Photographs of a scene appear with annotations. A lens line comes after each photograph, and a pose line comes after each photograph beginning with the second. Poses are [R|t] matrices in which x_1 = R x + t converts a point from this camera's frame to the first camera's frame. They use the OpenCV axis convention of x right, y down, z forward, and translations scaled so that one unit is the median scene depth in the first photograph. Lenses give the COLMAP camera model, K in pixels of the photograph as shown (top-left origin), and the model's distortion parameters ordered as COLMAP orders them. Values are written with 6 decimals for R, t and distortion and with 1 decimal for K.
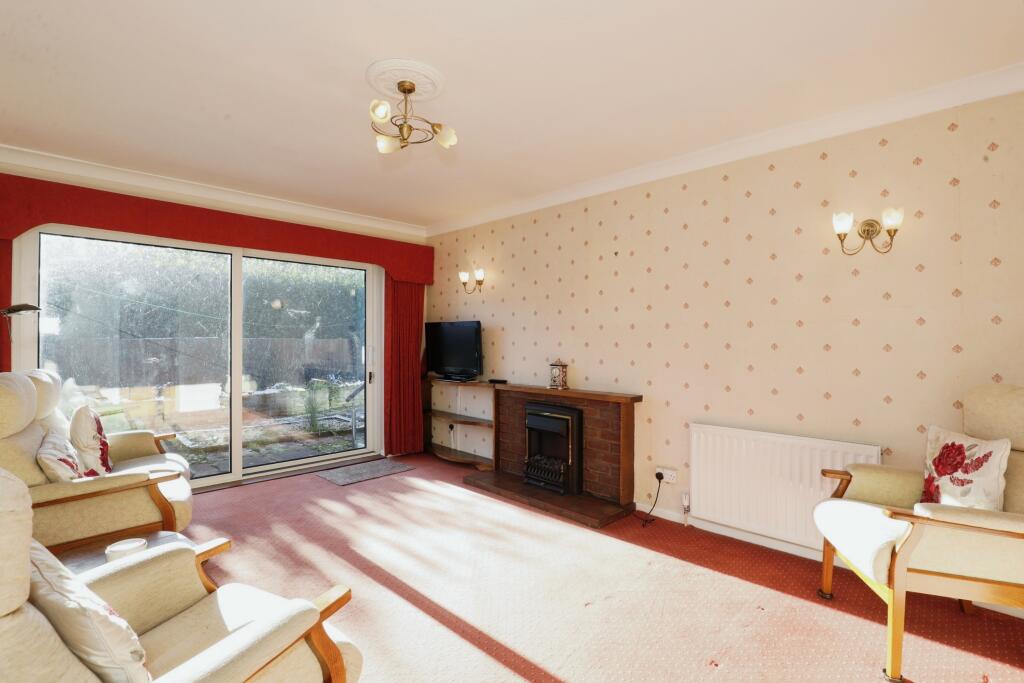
lens RADIAL K [[482.6, 0, 512.9], [0, 482.6, 335.5], [0, 0, 1]] dist [-0.005207, 0.000626]
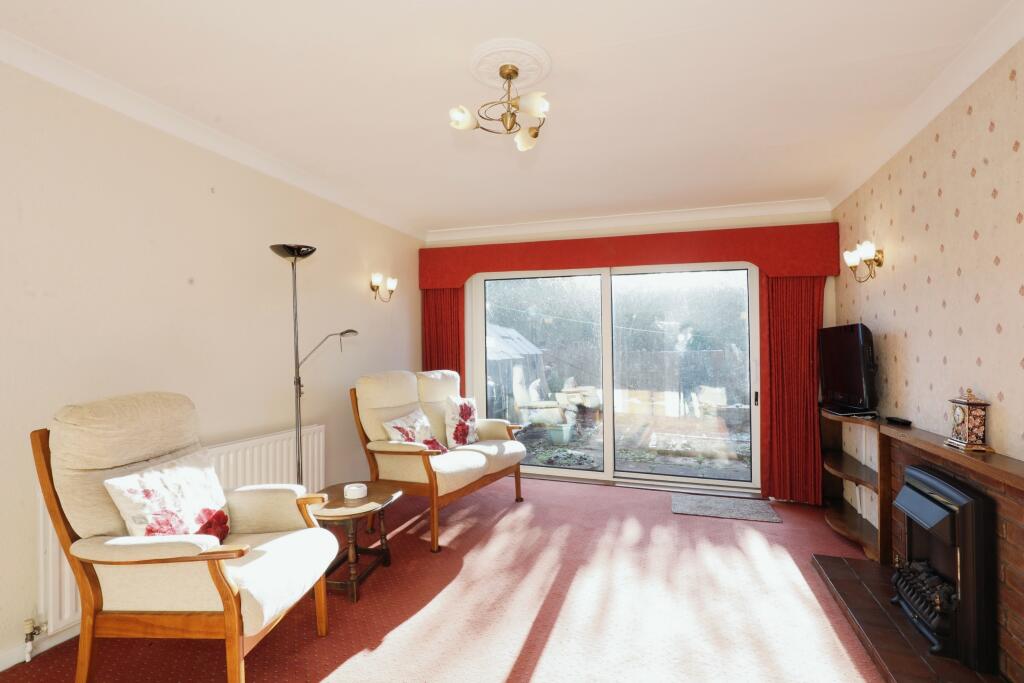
lens RADIAL K [[482.6, 0, 514.0], [0, 482.6, 348.7], [0, 0, 1]] dist [-0.005207, 0.000626]
pose [[0.446129, -0.004508, -0.894957, 0.315904], [0.004541, 0.999986, -0.002773, 0.003540], [0.894957, -0.002826, 0.446143, 0.320231]]
